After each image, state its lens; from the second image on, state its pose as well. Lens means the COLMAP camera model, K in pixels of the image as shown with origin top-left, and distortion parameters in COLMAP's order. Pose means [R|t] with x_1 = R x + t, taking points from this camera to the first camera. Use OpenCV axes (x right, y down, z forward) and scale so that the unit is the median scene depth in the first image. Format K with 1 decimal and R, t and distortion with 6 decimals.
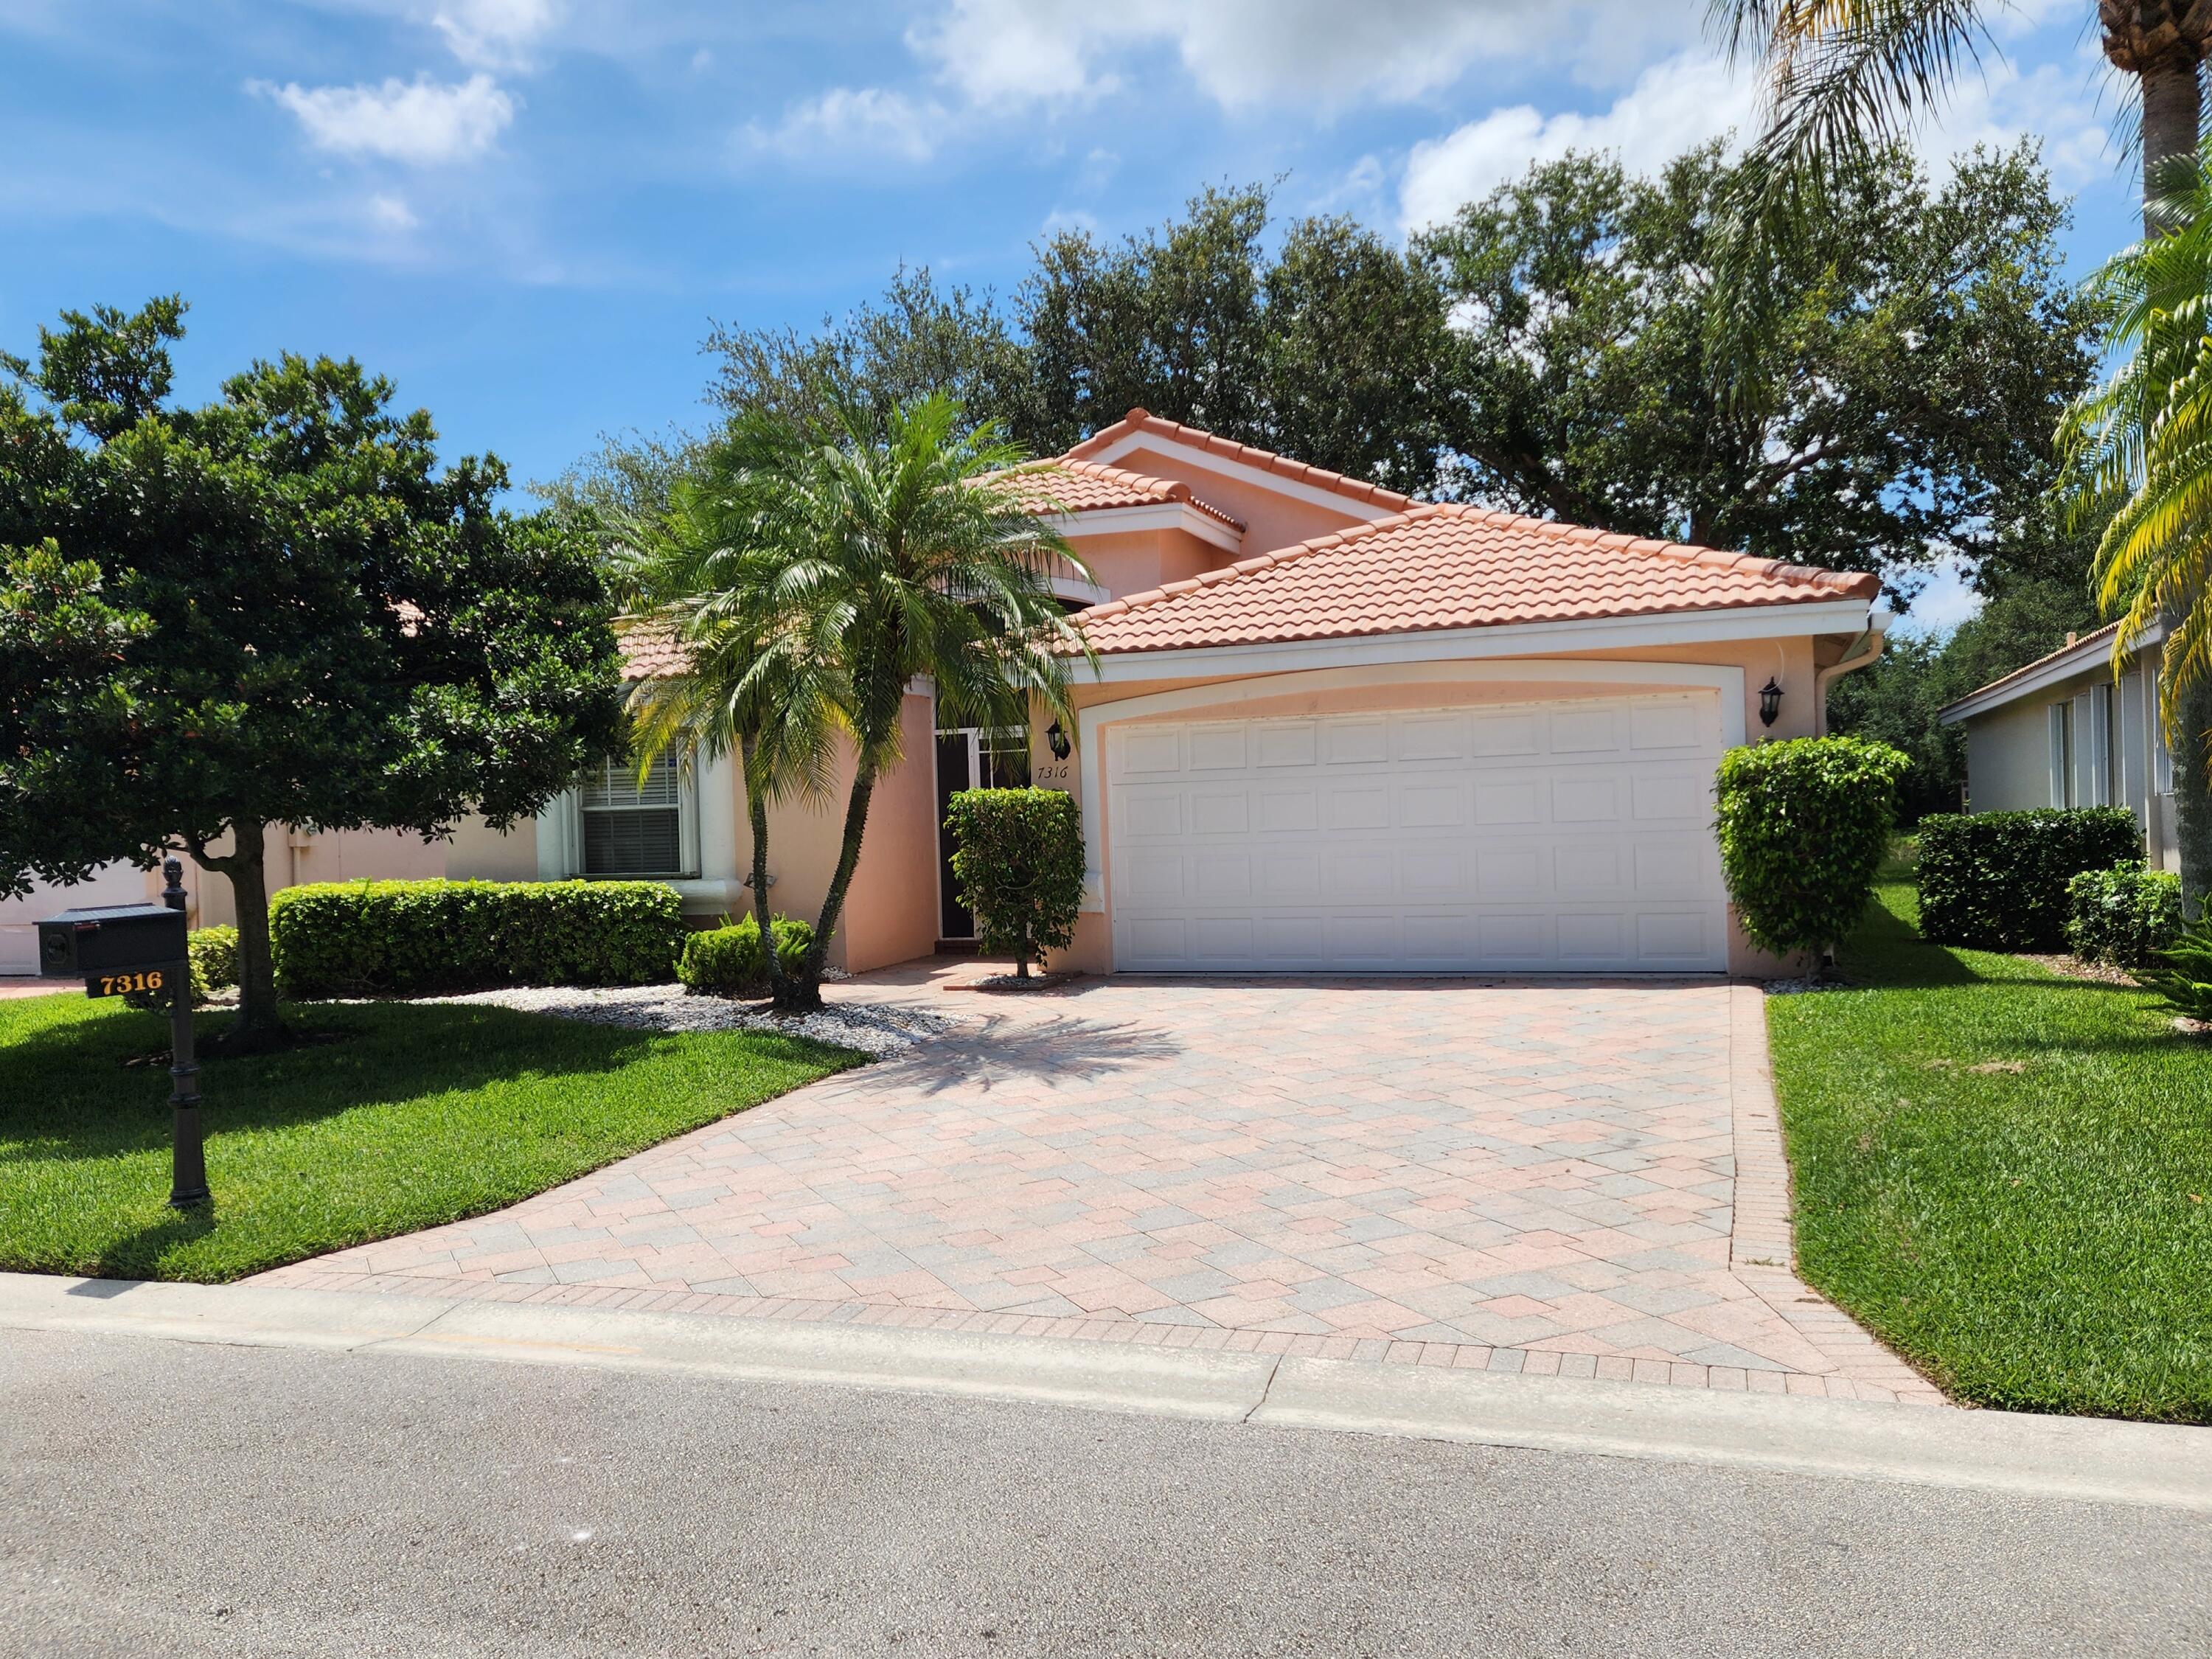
lens RADIAL K [[1467.5, 0, 1106.0], [0, 1467.5, 829.5], [0, 0, 1]] dist [0.076403, -0.058985]
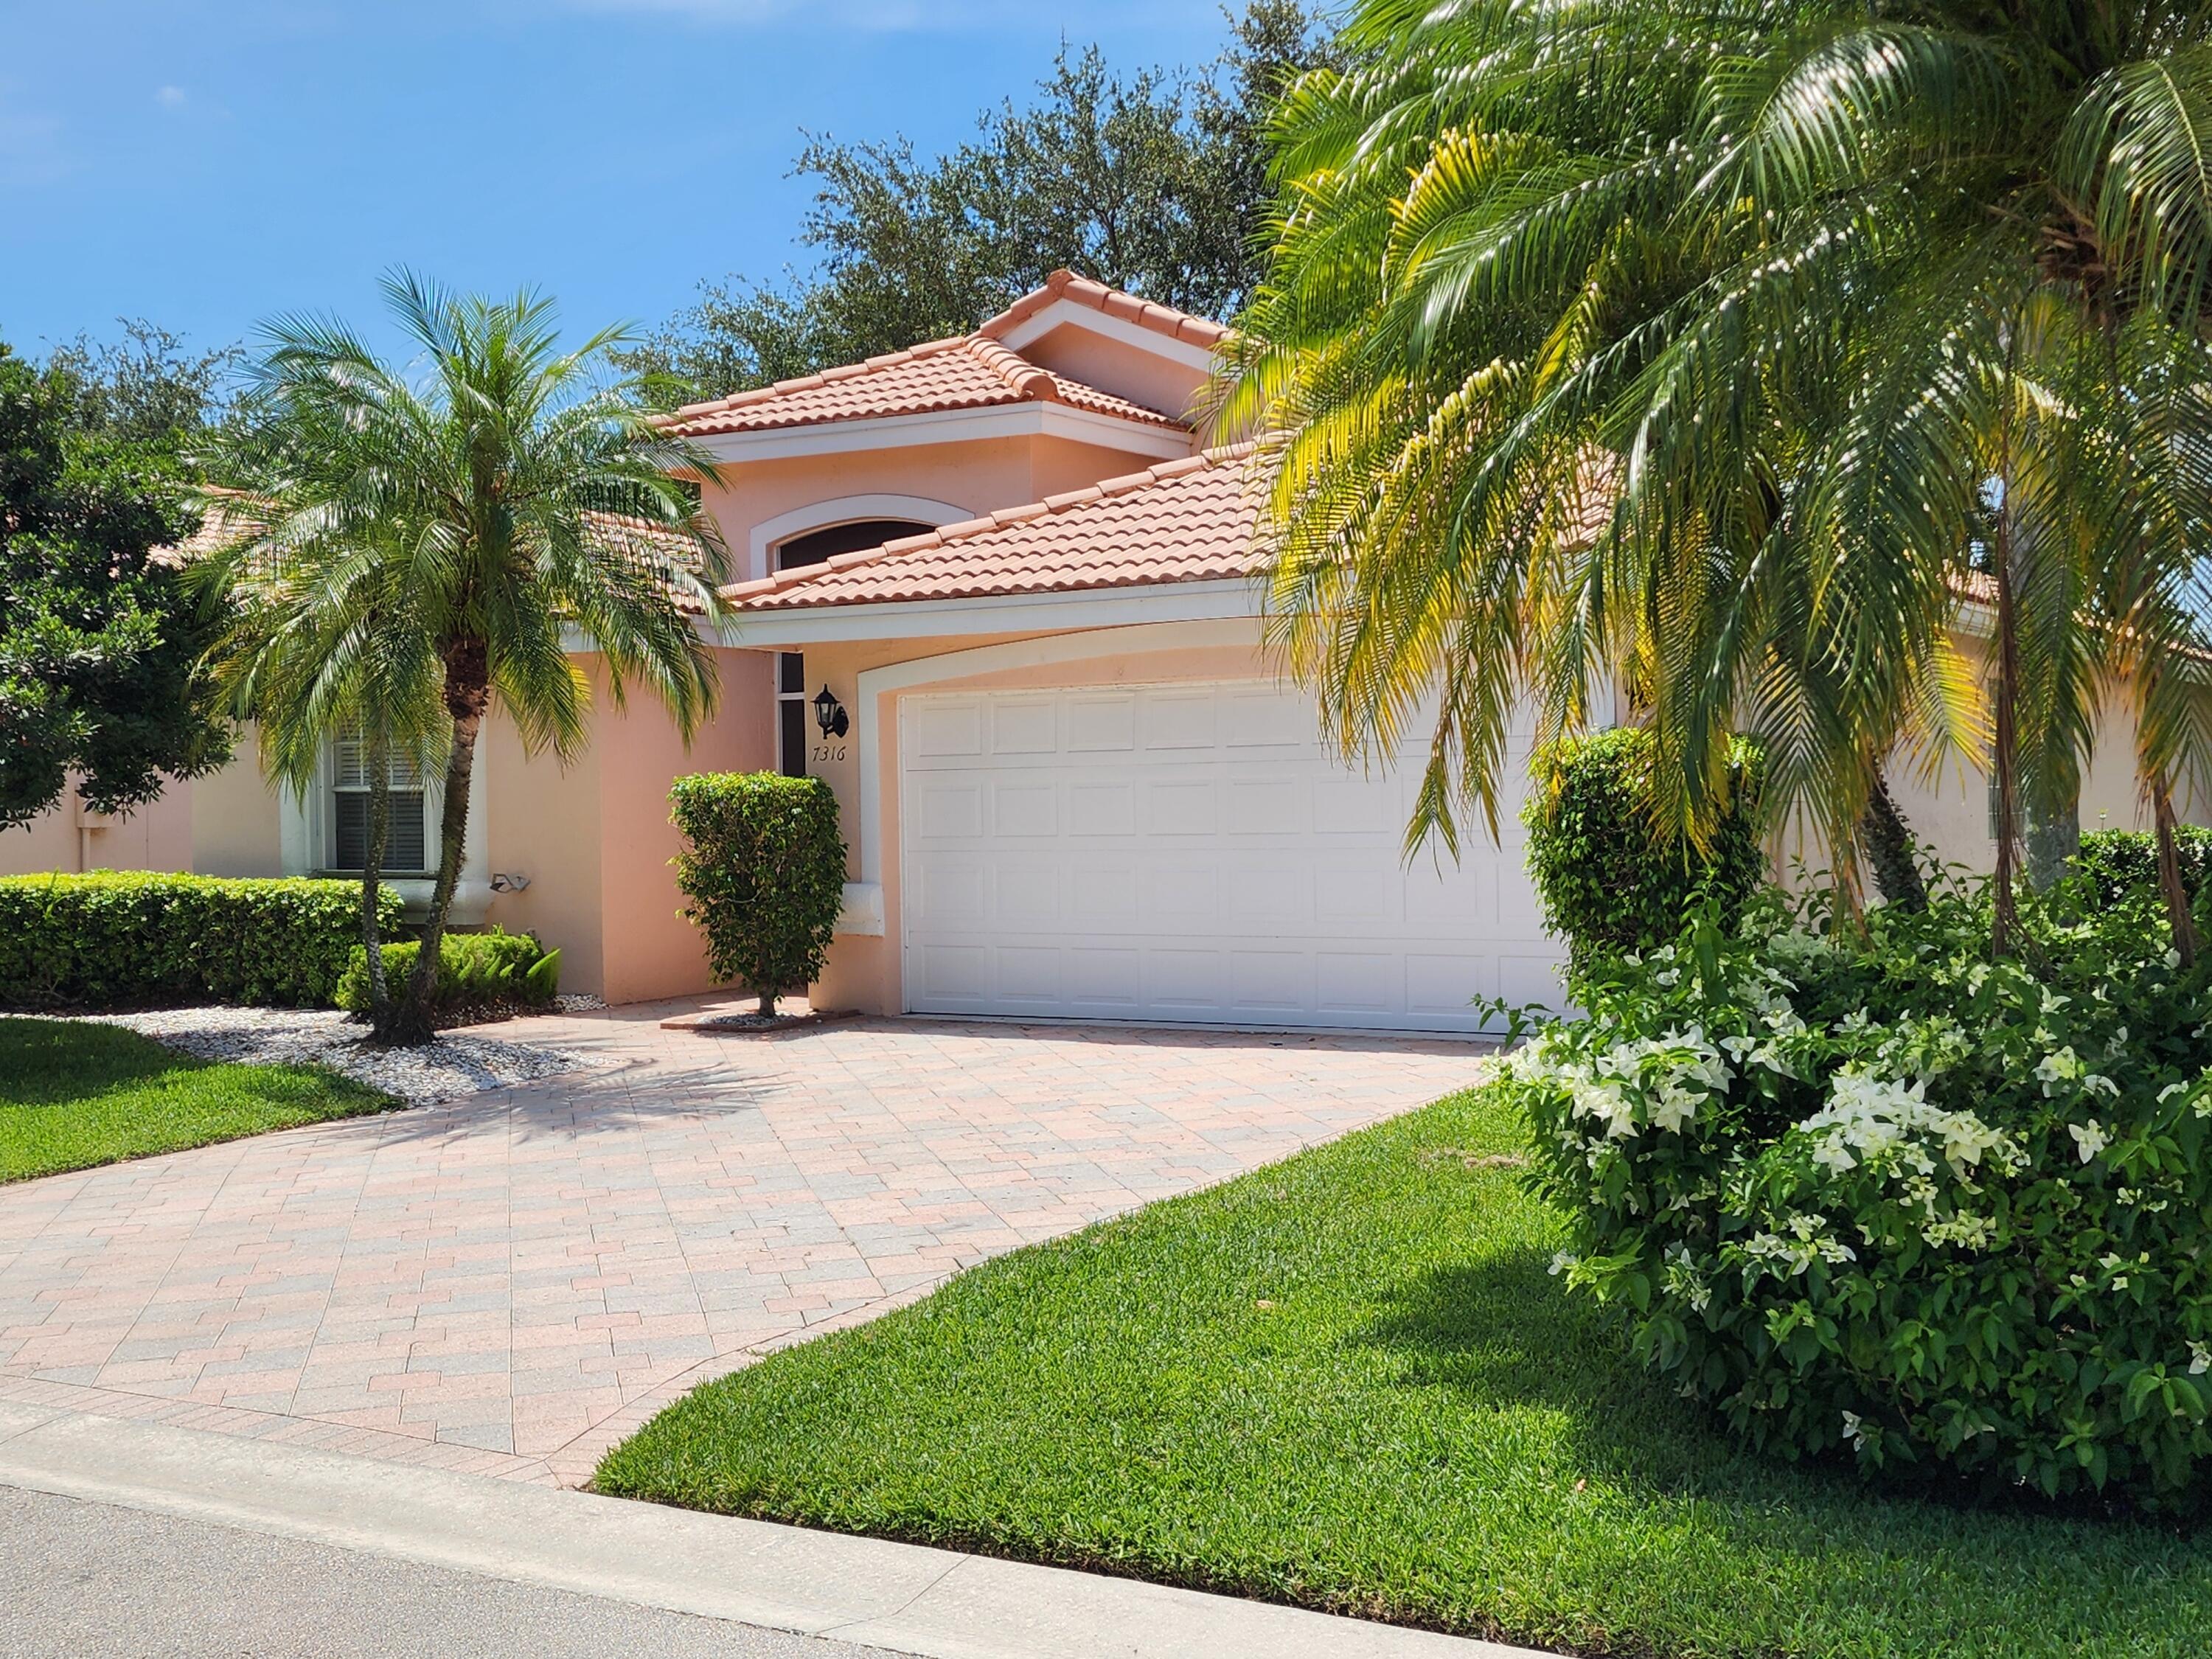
lens RADIAL K [[2070.6, 0, 1106.0], [0, 2070.6, 829.5], [0, 0, 1]] dist [0.083716, -0.094057]
pose [[0.985071, 0.019894, -0.170996, 0.309823], [-0.018775, 0.999790, 0.008162, -0.011043], [0.171123, -0.004829, 0.985238, -0.061119]]
